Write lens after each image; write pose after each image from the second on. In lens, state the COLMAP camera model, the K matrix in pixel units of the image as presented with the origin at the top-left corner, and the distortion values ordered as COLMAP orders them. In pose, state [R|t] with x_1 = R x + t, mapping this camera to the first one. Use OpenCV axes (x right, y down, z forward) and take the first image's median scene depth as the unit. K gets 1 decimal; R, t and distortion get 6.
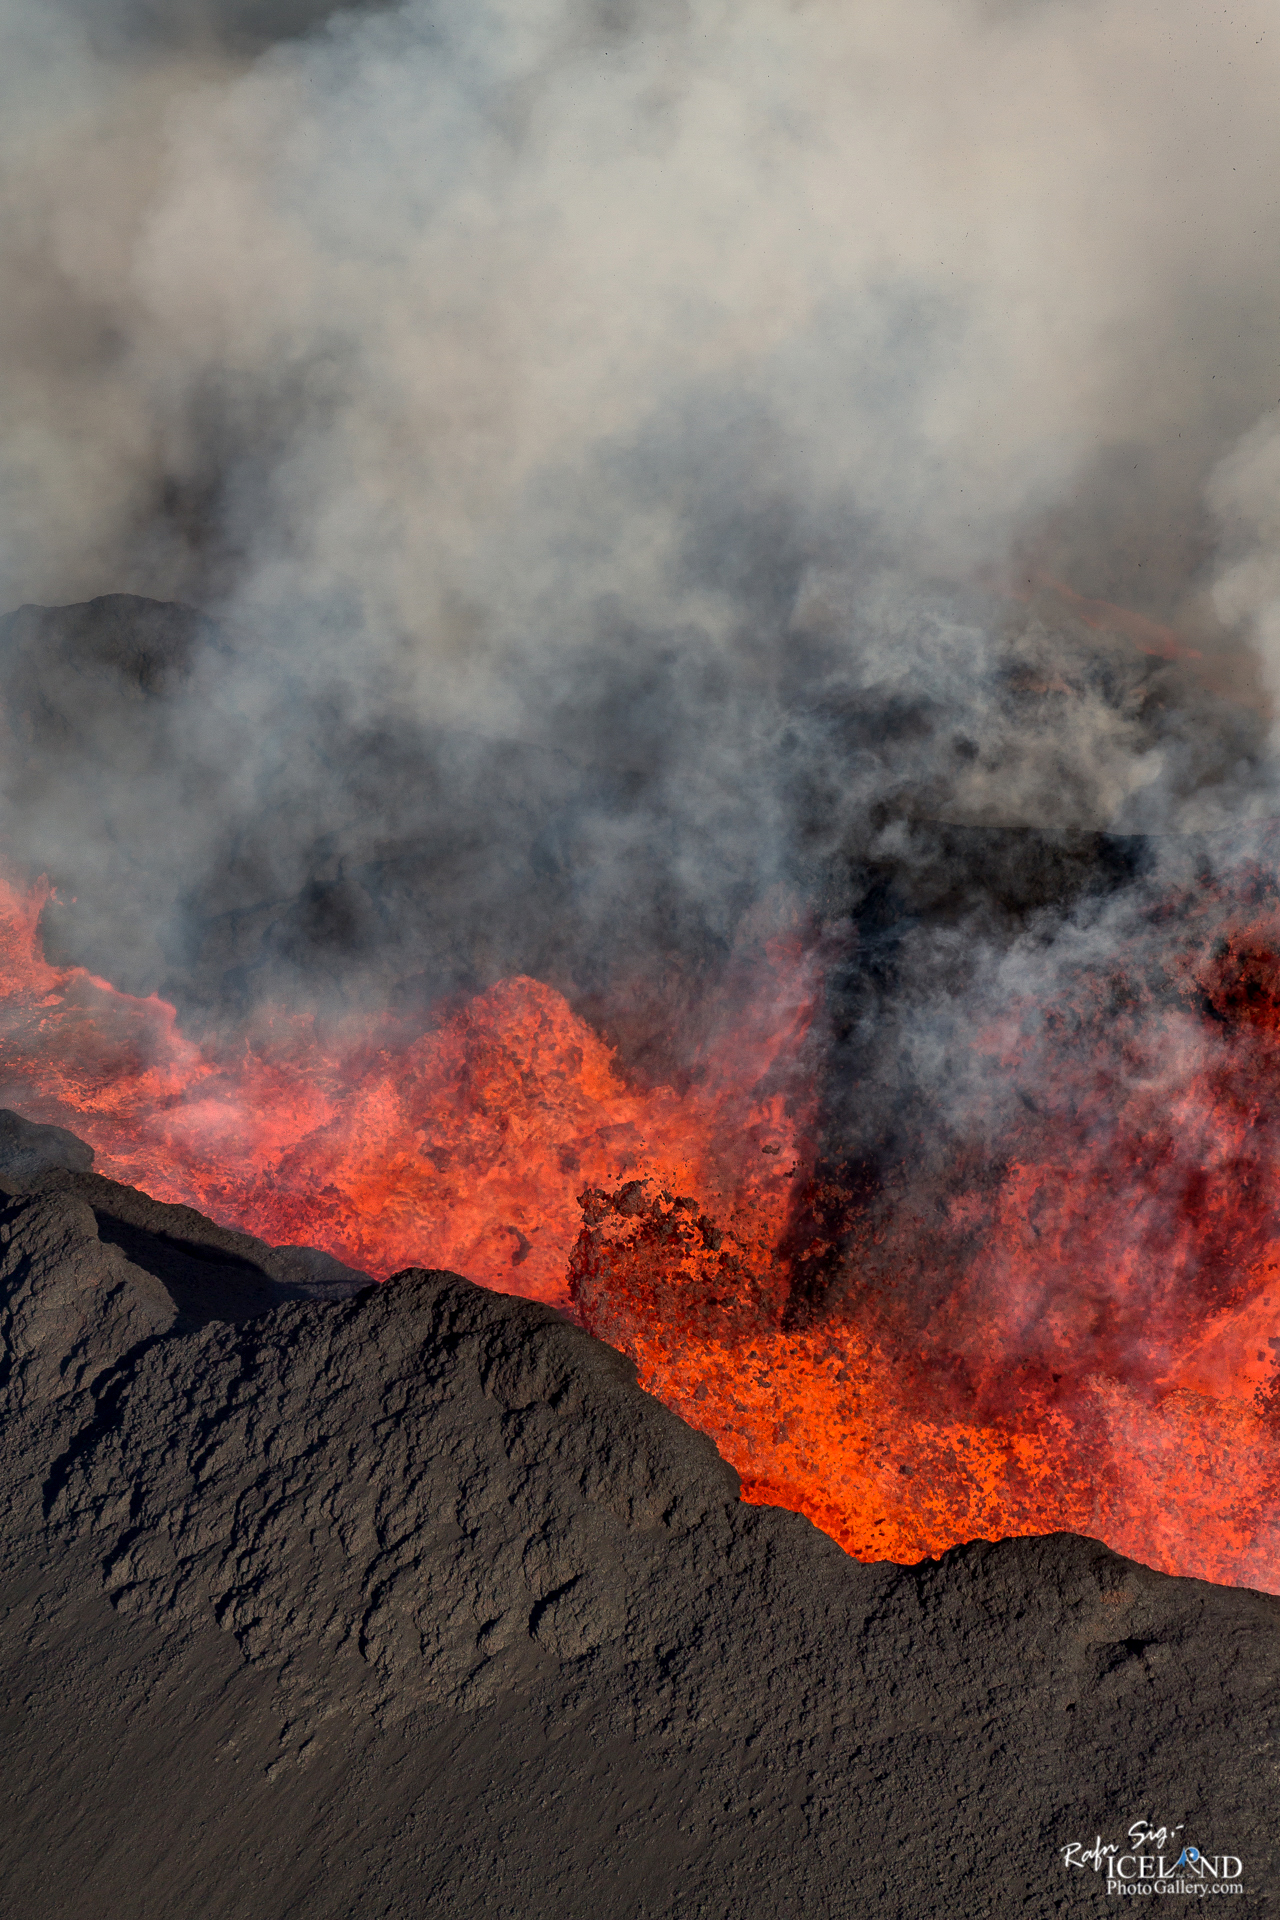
lens RADIAL K [[5410.8, 0, 640.0], [0, 5410.8, 960.0], [0, 0, 1]] dist [-0.015483, 0.244633]
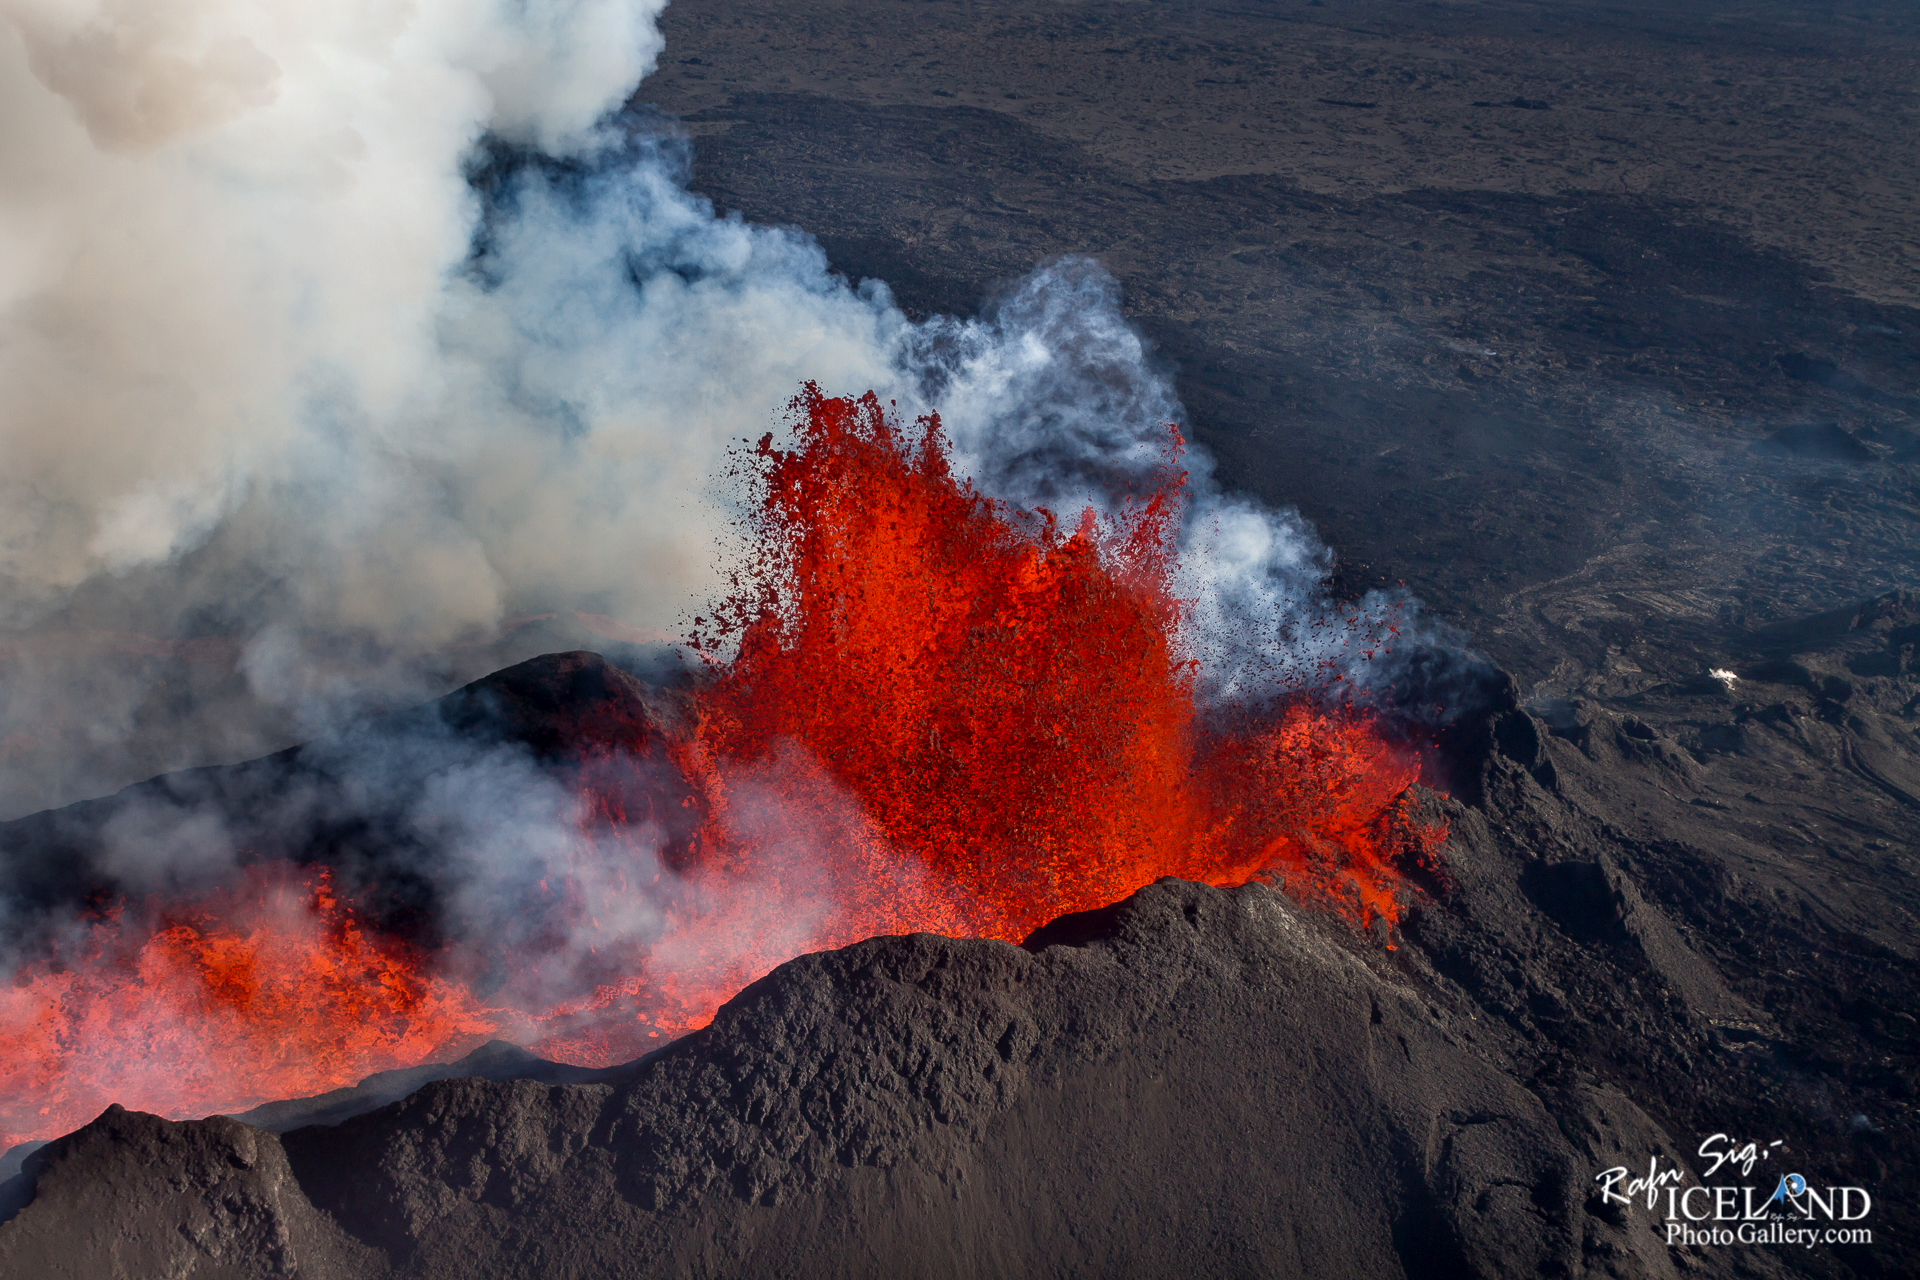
lens RADIAL K [[2113.8, 0, 960.0], [0, 2113.8, 640.0], [0, 0, 1]] dist [0.025931, -0.065712]
pose [[0.281096, -0.301854, 0.910972, -0.715387], [0.285955, 0.932471, 0.220741, -0.210806], [-0.916086, 0.198448, 0.348431, 0.695383]]
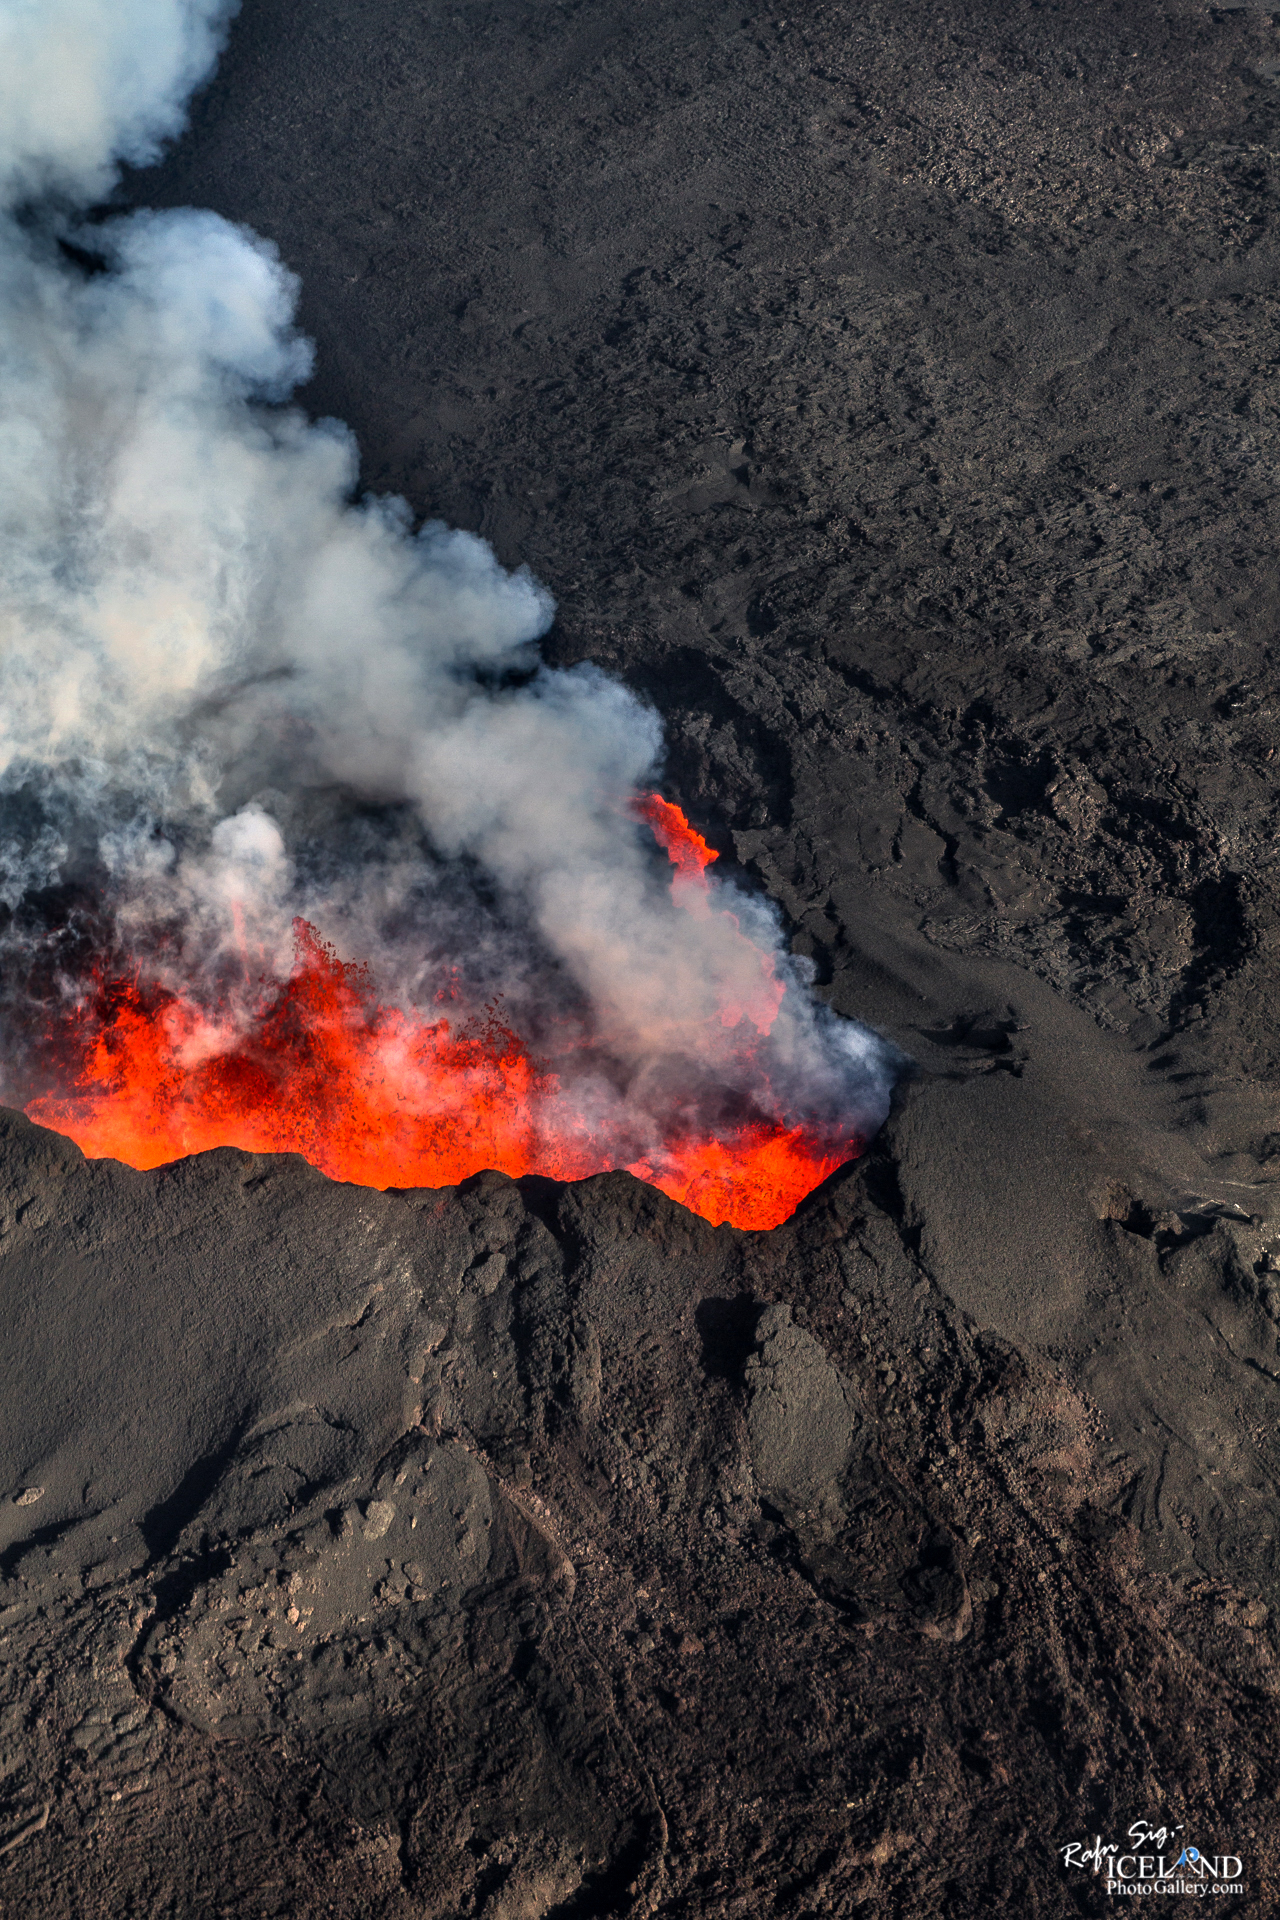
lens RADIAL K [[4668.5, 0, 638.9], [0, 4668.5, 644.3], [0, 0, 1]] dist [-0.051986, 0.860572]
pose [[0.884524, -0.148749, 0.442143, -0.715806], [0.133425, 0.988875, 0.065763, -0.264252], [-0.447006, 0.000824, 0.894531, -1.175839]]
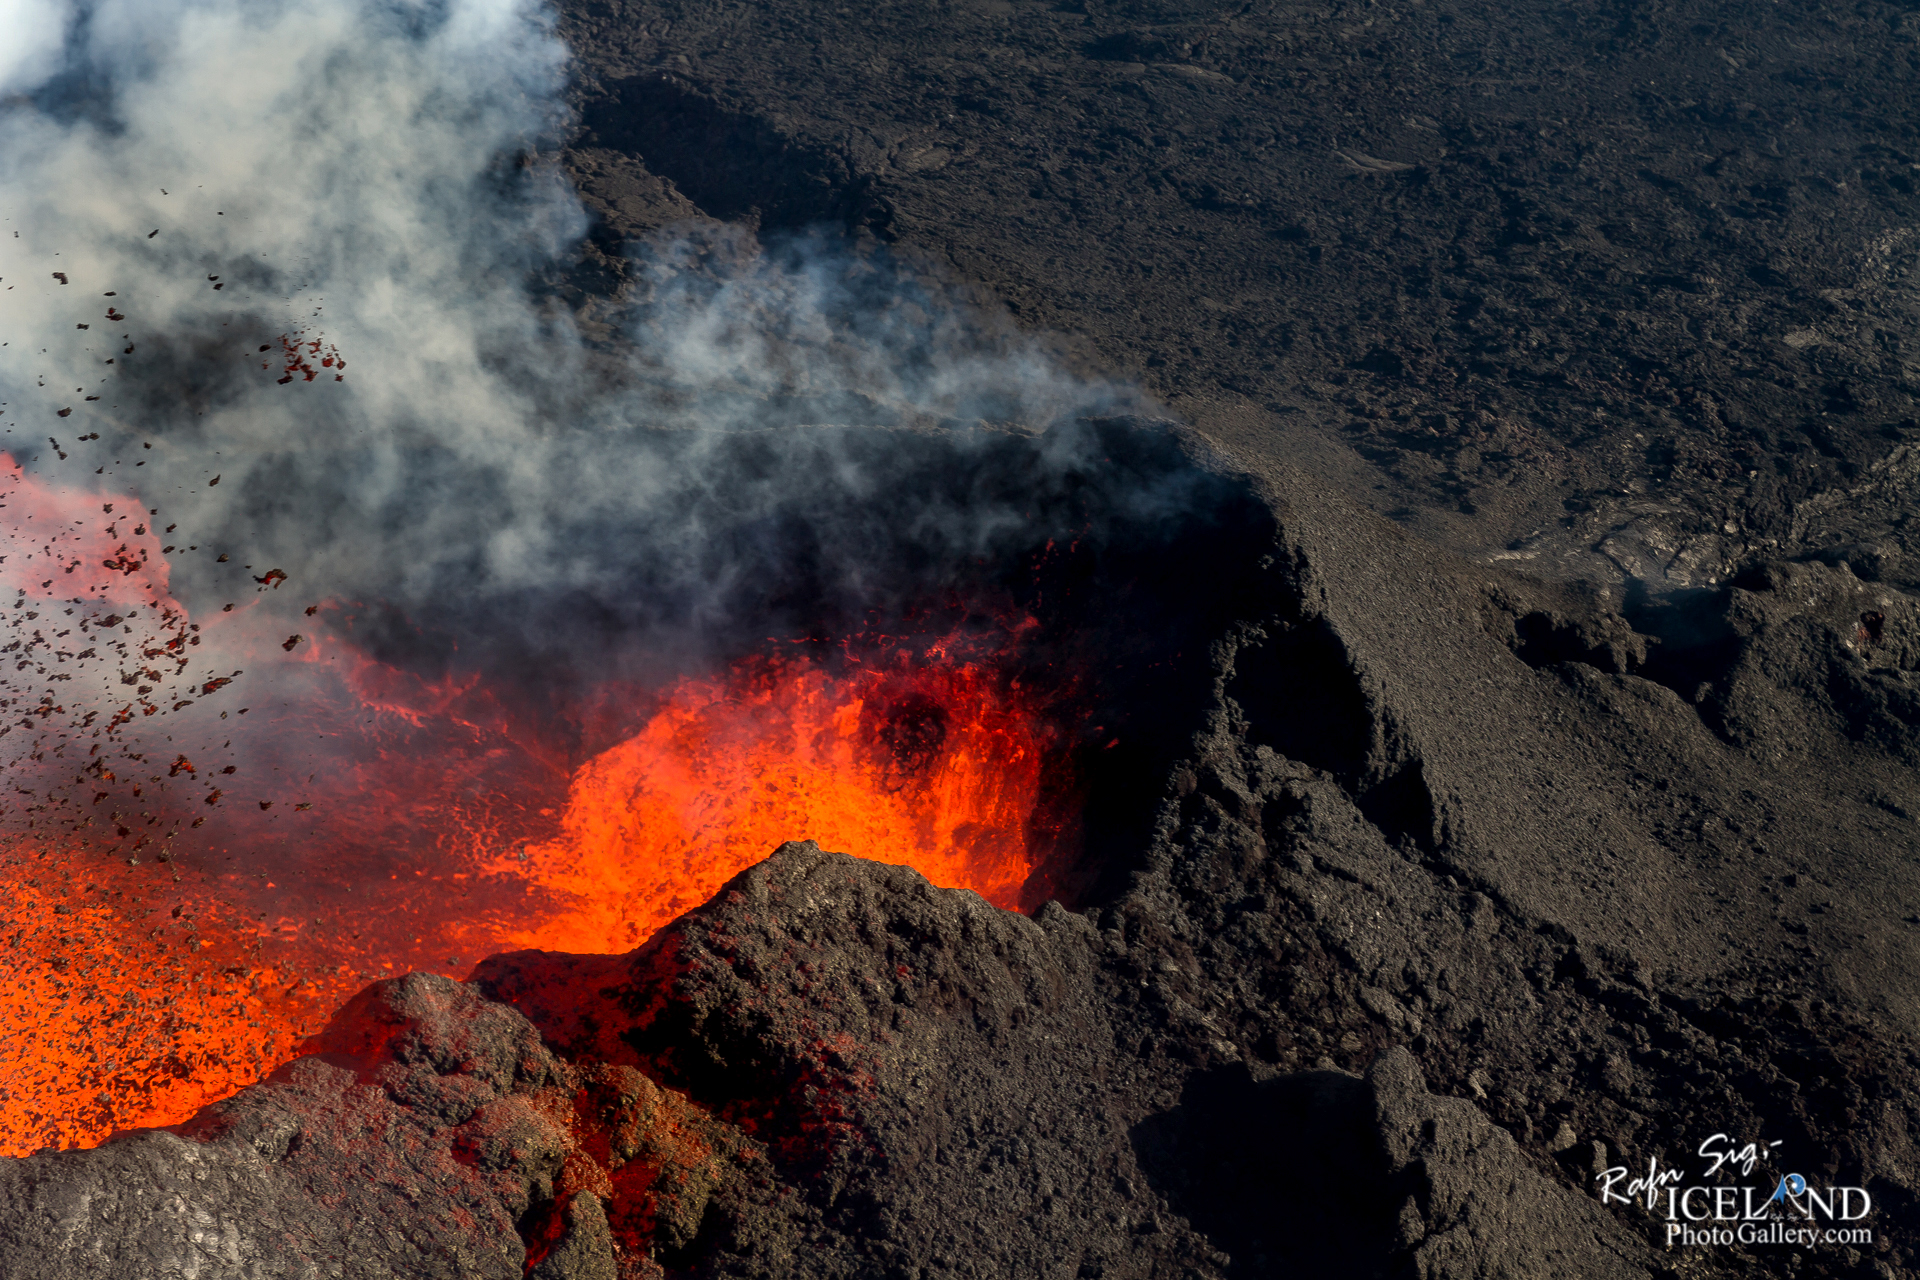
lens RADIAL K [[5410.8, 0, 960.0], [0, 5410.8, 640.0], [0, 0, 1]] dist [-0.015483, 0.244633]
pose [[0.391045, -0.362303, 0.846062, -0.483554], [0.299641, 0.919295, 0.255171, -0.111118], [-0.870229, 0.153731, 0.468047, 0.419150]]
